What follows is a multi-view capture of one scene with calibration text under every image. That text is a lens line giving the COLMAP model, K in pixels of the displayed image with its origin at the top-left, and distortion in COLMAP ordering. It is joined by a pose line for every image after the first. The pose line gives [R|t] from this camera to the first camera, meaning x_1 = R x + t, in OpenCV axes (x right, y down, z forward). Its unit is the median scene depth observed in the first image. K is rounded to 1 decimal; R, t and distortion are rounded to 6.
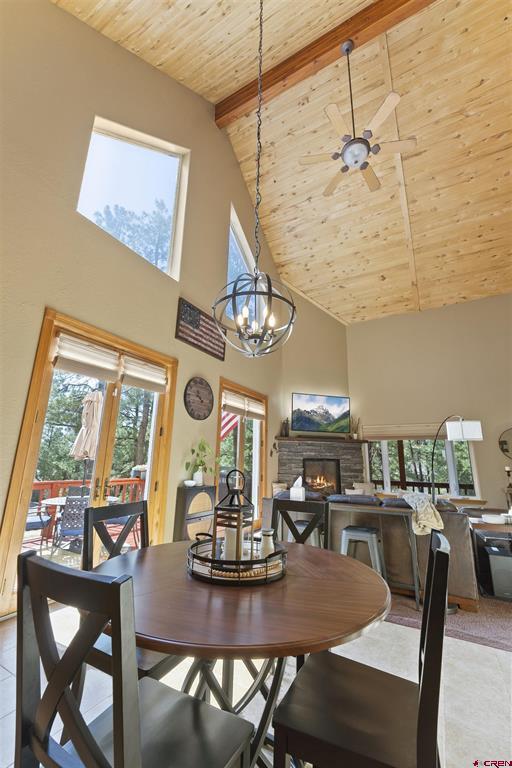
lens RADIAL K [[313.2, 0, 256.0], [0, 313.2, 384.0], [0, 0, 1]] dist [-0.013258, -0.000075]
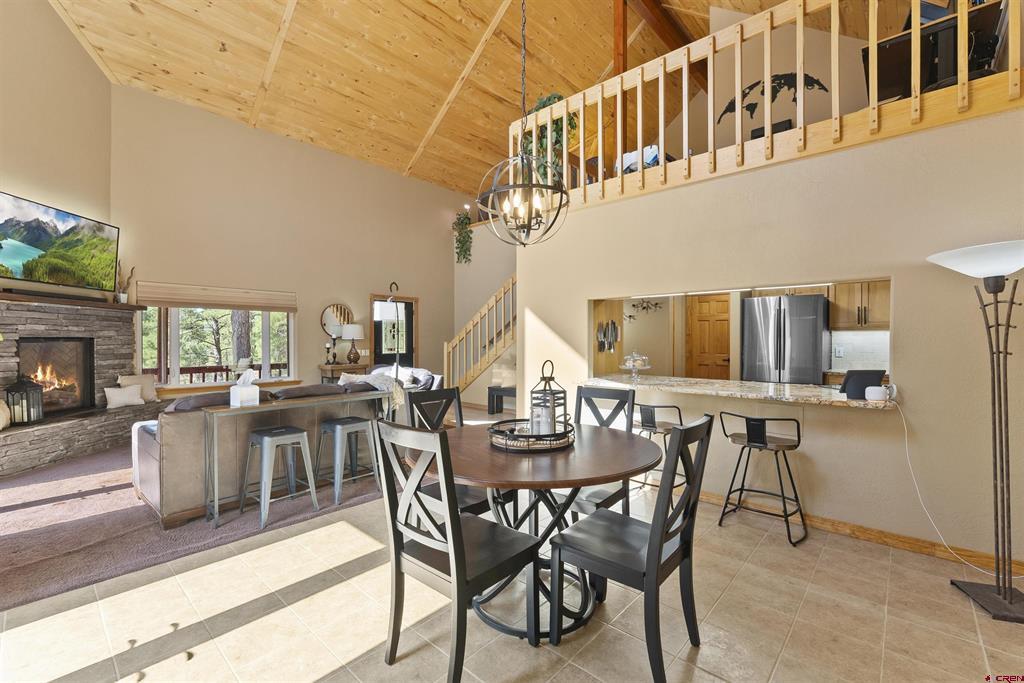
lens RADIAL K [[438.5, 0, 504.6], [0, 438.5, 343.7], [0, 0, 1]] dist [0.000005, -0.000039]
pose [[0.230401, -0.031031, 0.972601, -0.426182], [-0.226102, 0.970430, 0.084524, 0.032630], [-0.946463, -0.239382, 0.216572, 0.209522]]
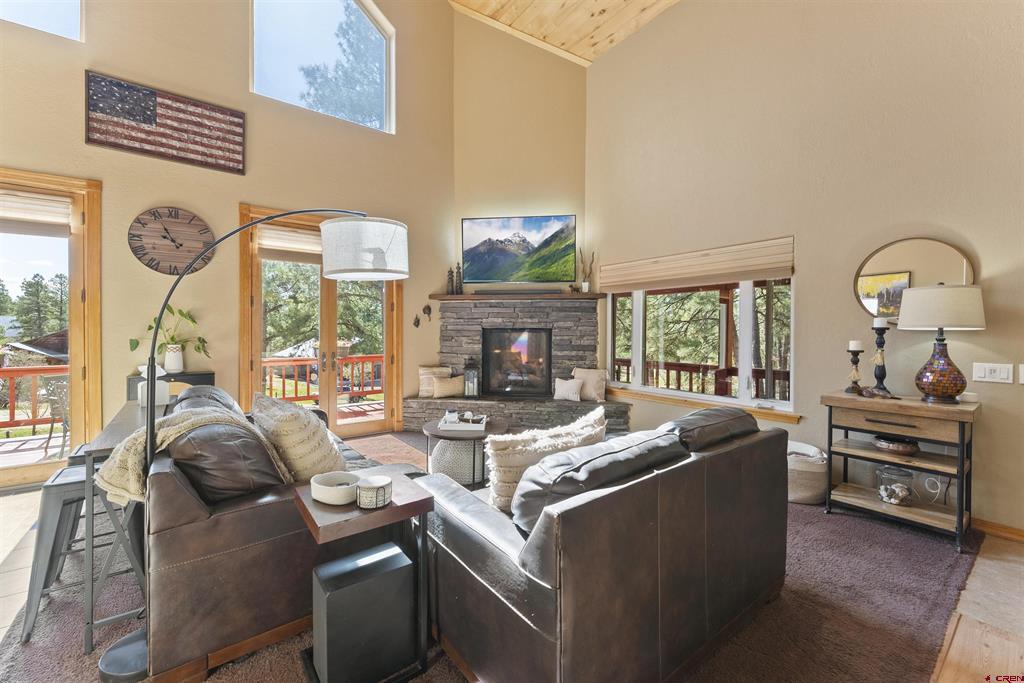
lens RADIAL K [[417.0, 0, 516.6], [0, 417.0, 334.1], [0, 0, 1]] dist [0.003468, -0.000093]
pose [[0.919336, -0.015335, -0.393175, 0.692641], [0.109757, 0.969572, 0.218822, 0.105971], [0.377856, -0.244325, 0.893045, 0.405211]]
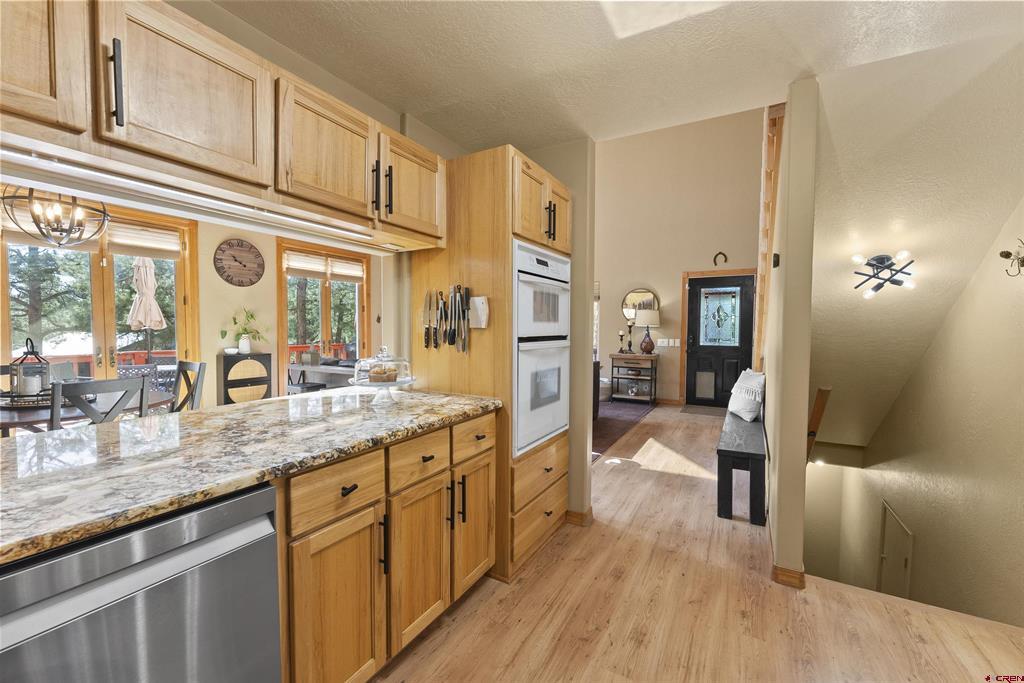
lens RADIAL K [[417.0, 0, 518.3], [0, 417.0, 339.5], [0, 0, 1]] dist [-0.000100, -0.000038]
pose [[0.999853, -0.014581, 0.009017, 0.546038], [0.011625, 0.963214, 0.268484, -0.049214], [-0.012600, -0.268340, 0.963242, -0.218850]]
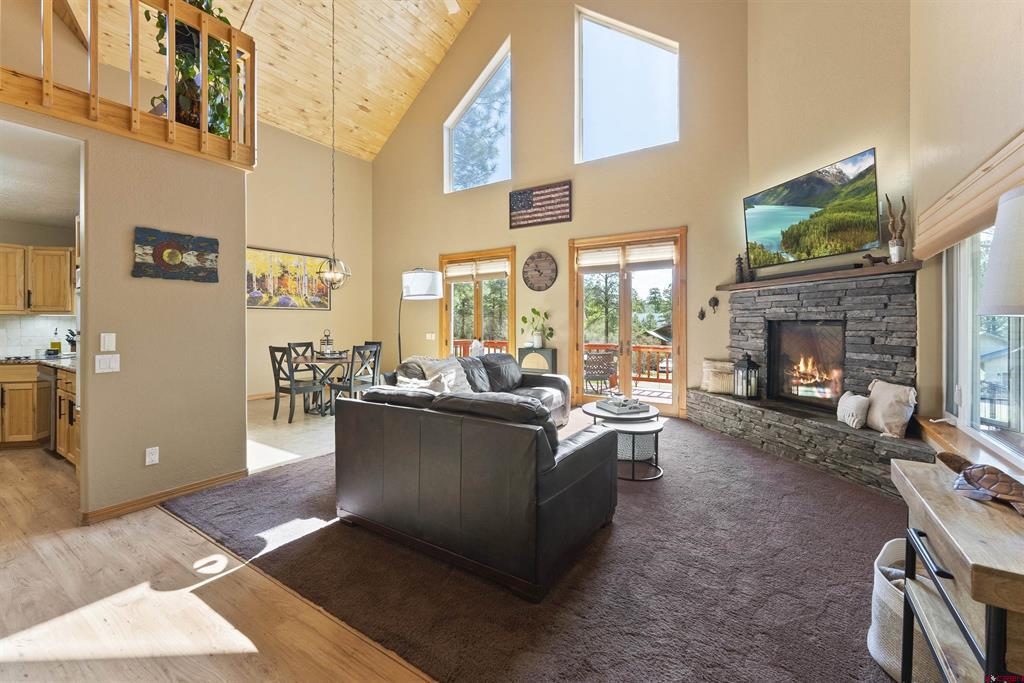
lens RADIAL K [[425.4, 0, 514.2], [0, 425.4, 325.1], [0, 0, 1]] dist [0.009951, 0.000099]
pose [[-0.072748, -0.015034, -0.997237, 1.150322], [0.235689, 0.971307, -0.031836, 0.224485], [0.969102, -0.237353, -0.067117, 0.853750]]
